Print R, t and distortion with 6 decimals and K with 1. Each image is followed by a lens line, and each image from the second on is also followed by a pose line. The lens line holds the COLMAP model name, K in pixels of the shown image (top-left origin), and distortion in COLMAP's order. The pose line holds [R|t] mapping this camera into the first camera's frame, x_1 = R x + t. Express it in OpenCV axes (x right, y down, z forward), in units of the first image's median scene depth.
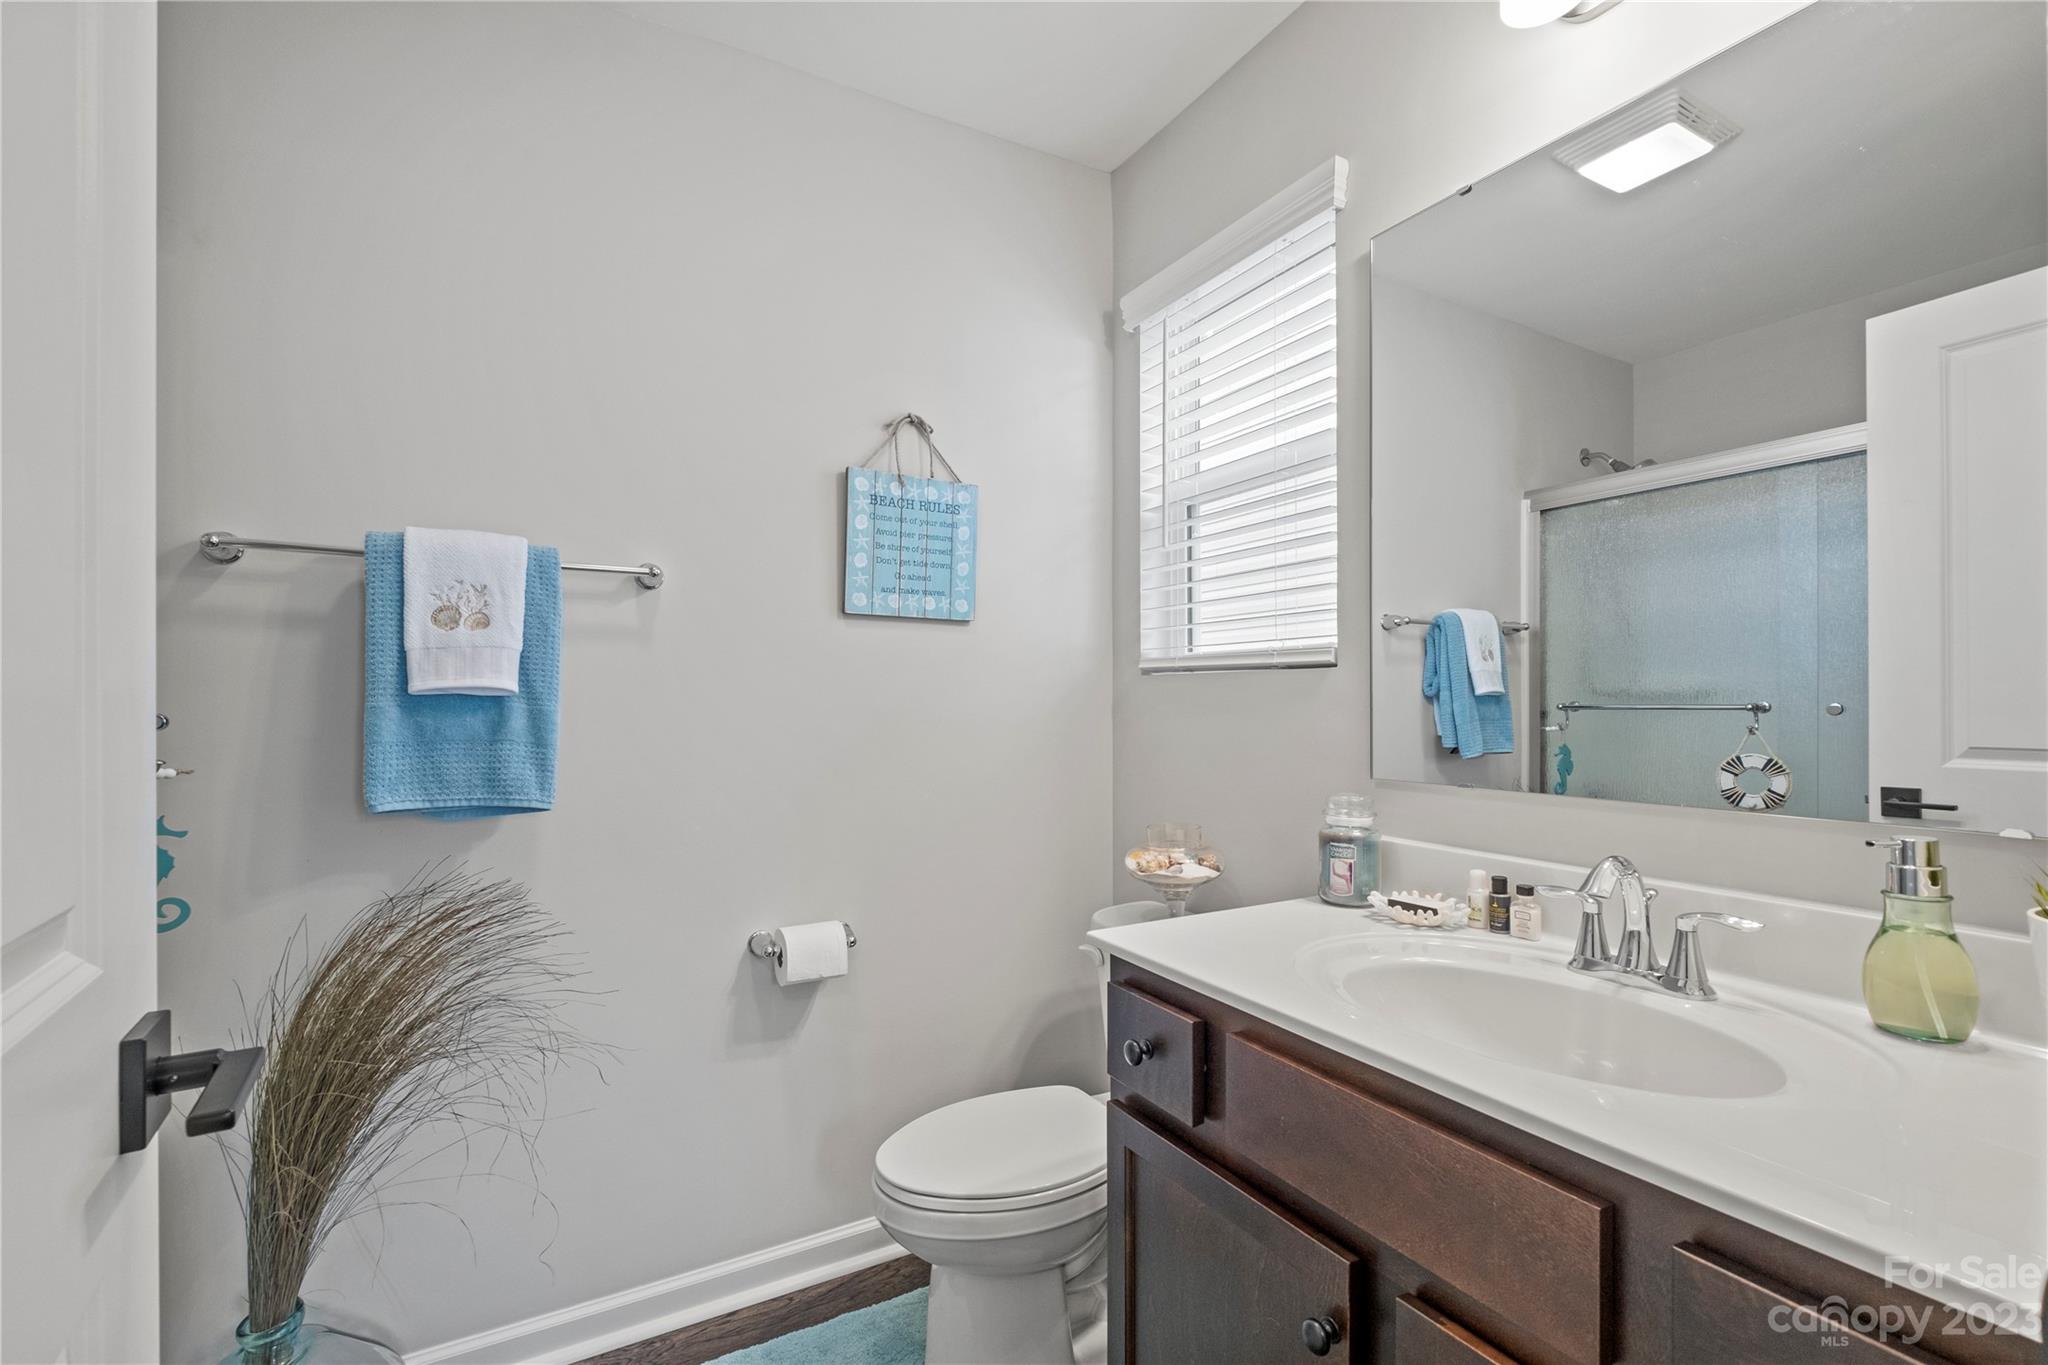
lens RADIAL K [[903.8, 0, 1026.9], [0, 903.8, 714.7], [0, 0, 1]] dist [0.000887, -0.001034]
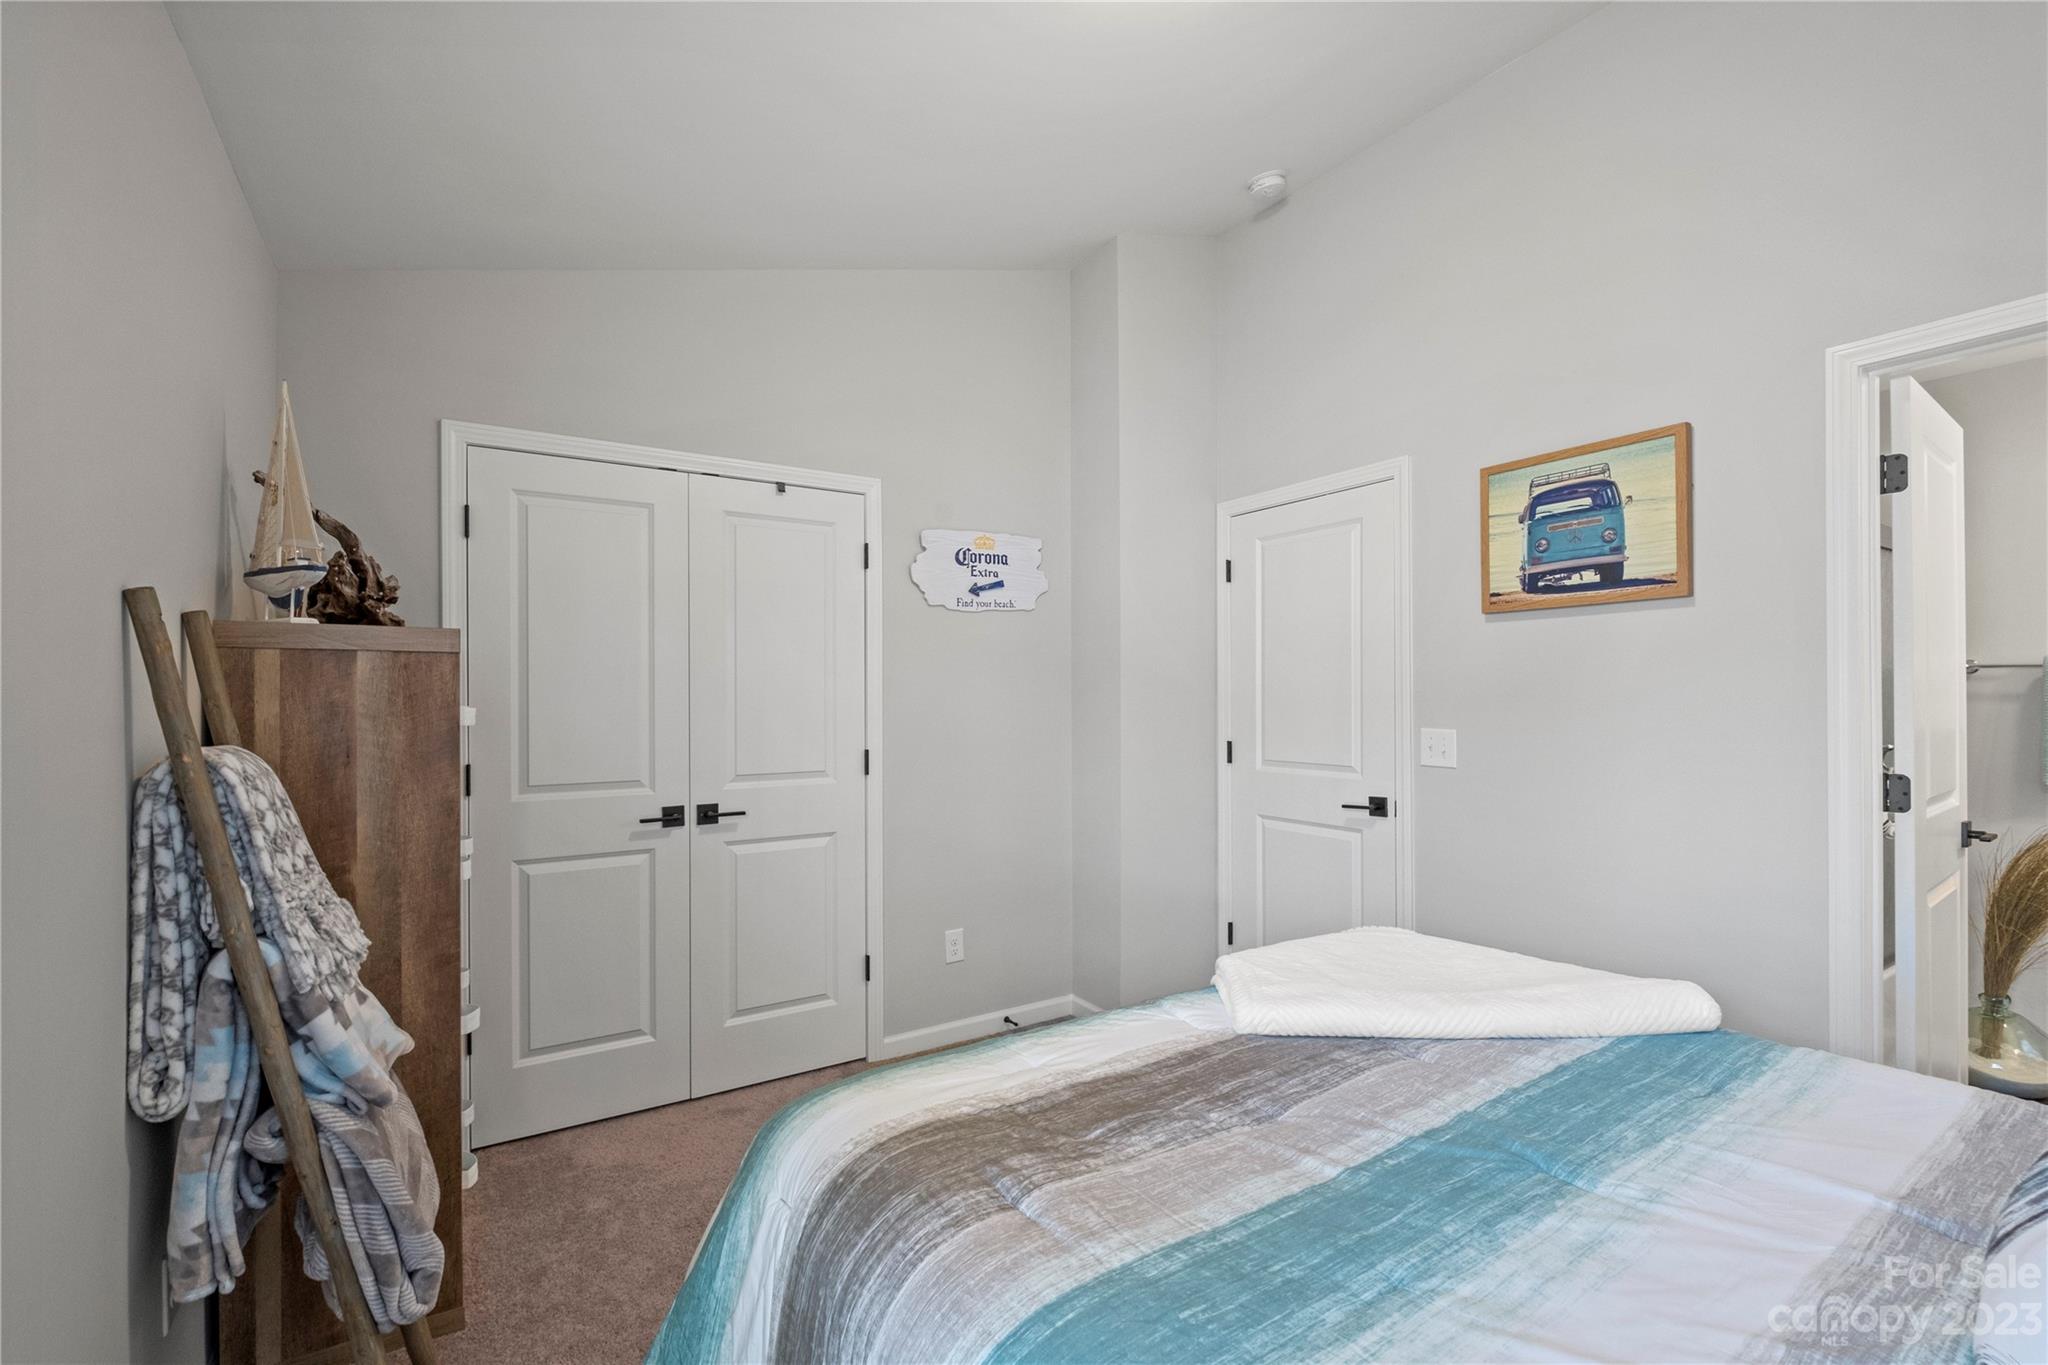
lens RADIAL K [[901.0, 0, 1024.0], [0, 901.0, 682.5], [0, 0, 1]] dist [0.013431, -0.011077]
pose [[0.059515, -0.011760, -0.998158, 0.637776], [-0.006027, 0.999908, -0.012140, -0.052834], [0.998209, 0.006739, 0.059438, -0.780784]]
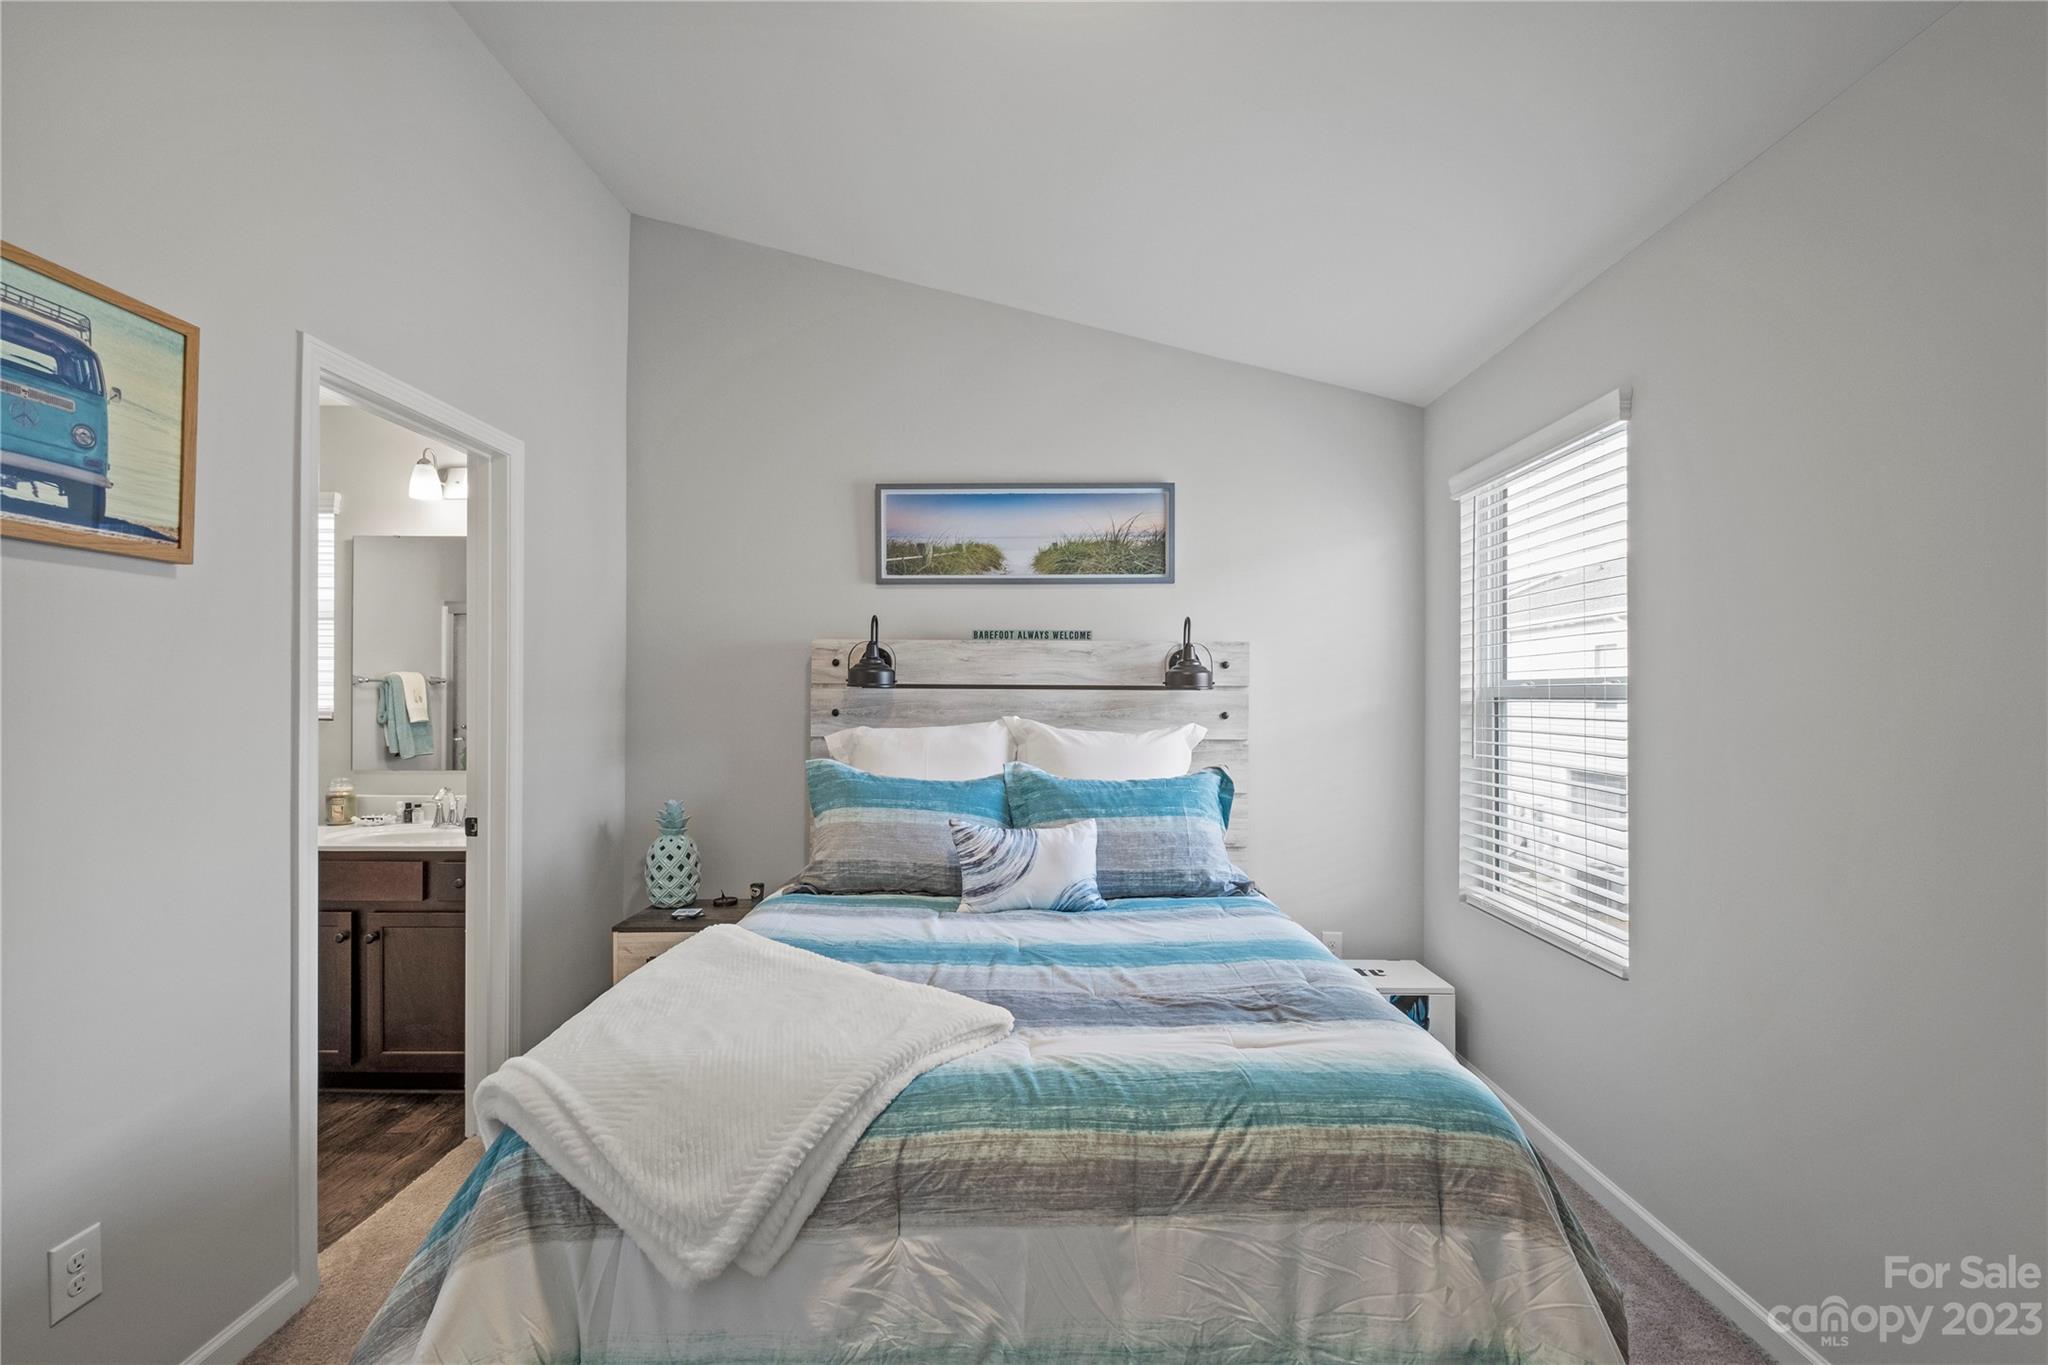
lens RADIAL K [[881.2, 0, 1024.0], [0, 881.2, 682.5], [0, 0, 1]] dist [-0.003099, -0.000723]
pose [[0.499187, 0.015839, 0.866350, -0.395816], [0.009498, 0.999673, -0.023749, -0.047825], [-0.866442, 0.020084, 0.498873, -0.898211]]
